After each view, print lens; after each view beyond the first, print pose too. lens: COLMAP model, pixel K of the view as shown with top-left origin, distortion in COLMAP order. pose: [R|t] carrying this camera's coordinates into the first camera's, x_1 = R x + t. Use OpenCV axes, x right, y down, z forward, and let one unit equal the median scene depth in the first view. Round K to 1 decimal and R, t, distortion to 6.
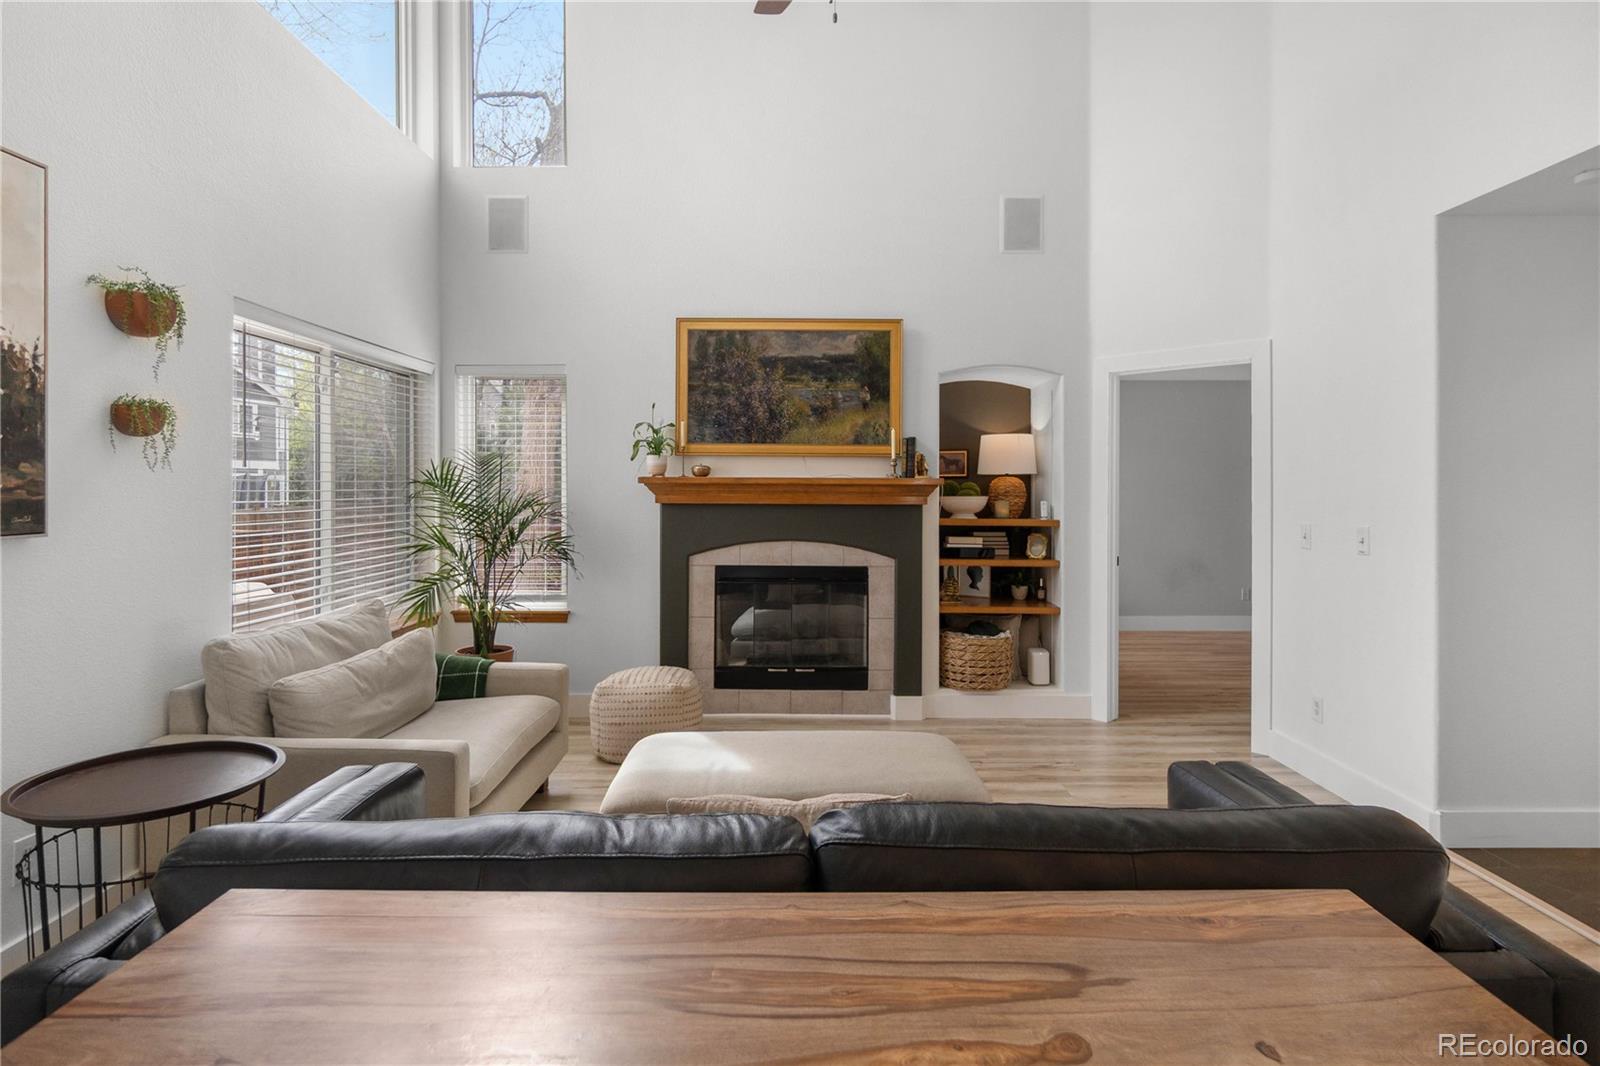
lens RADIAL K [[848.7, 0, 757.2], [0, 848.7, 494.1], [0, 0, 1]] dist [-0.004061, -0.001015]
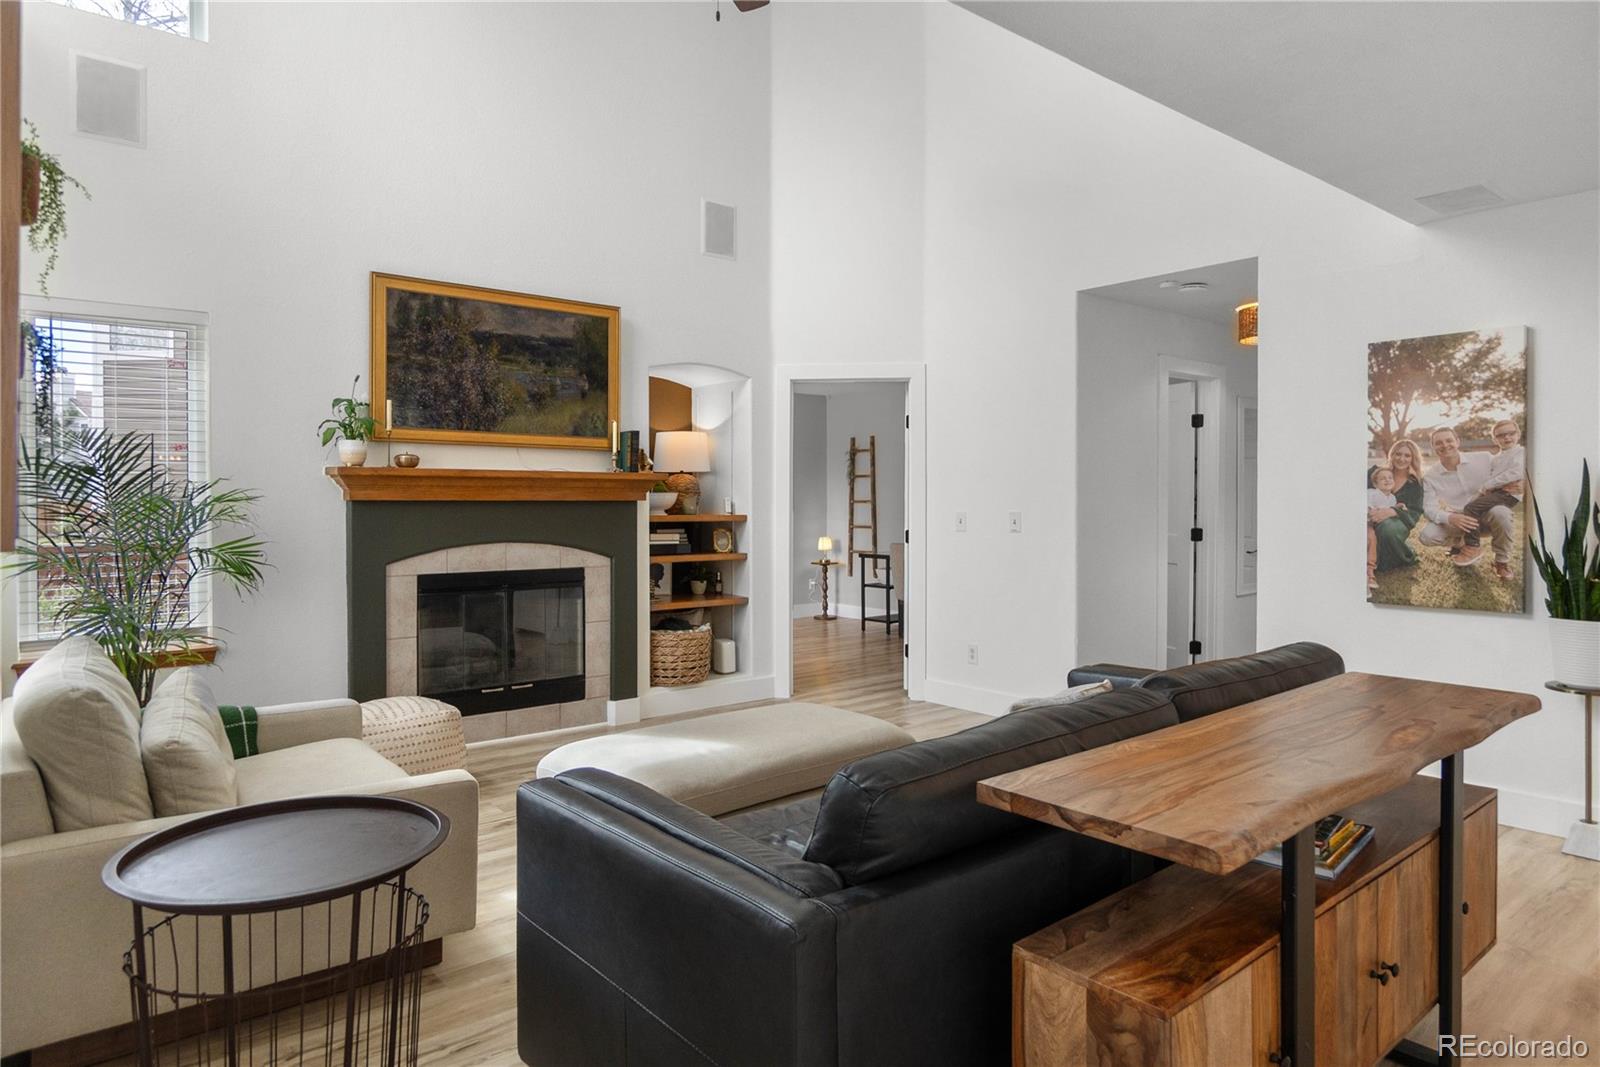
lens RADIAL K [[1027.7, 0, 776.6], [0, 1027.7, 507.8], [0, 0, 1]] dist [0.005154, 0.010198]
pose [[0.760641, -0.008199, 0.649121, -0.445022], [0.006523, 0.999966, 0.004986, 0.015799], [-0.649140, 0.000442, 0.760669, 0.000829]]
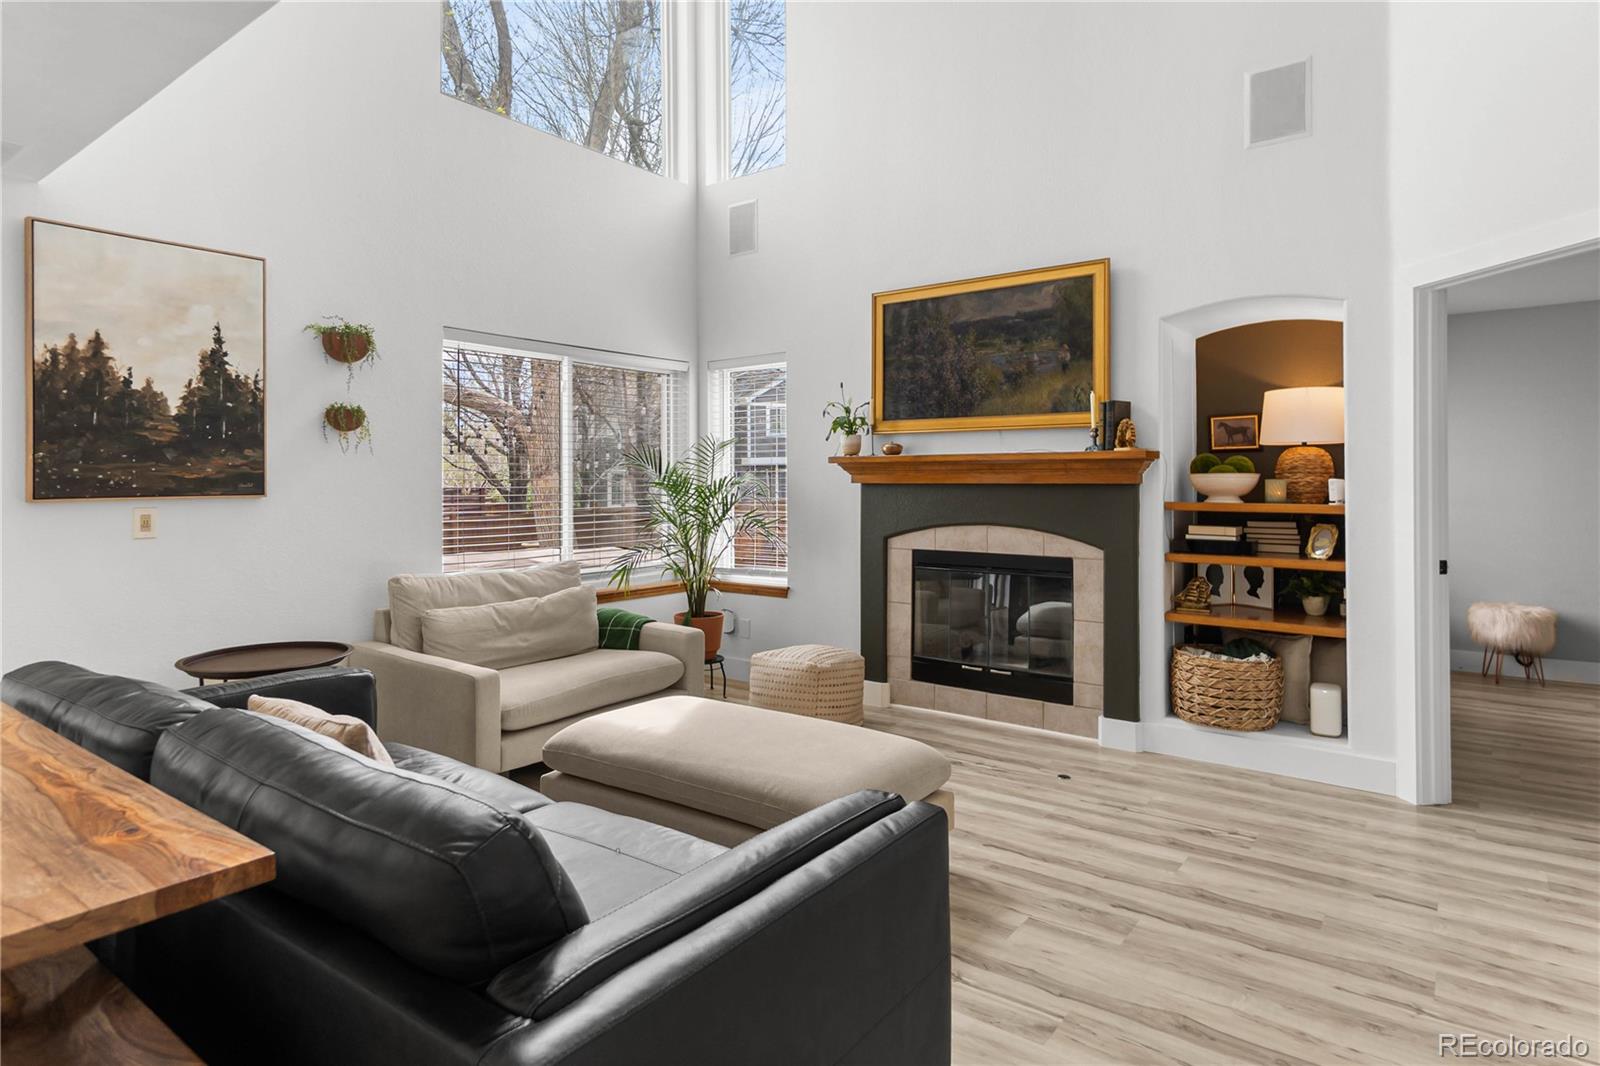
lens RADIAL K [[858.5, 0, 757.9], [0, 858.5, 476.6], [0, 0, 1]] dist [0.007543, -0.002805]
pose [[0.800957, -0.009230, -0.598651, 0.392754], [0.000592, 0.999893, -0.014624, 0.017380], [0.598722, 0.011359, 0.800877, 0.131646]]
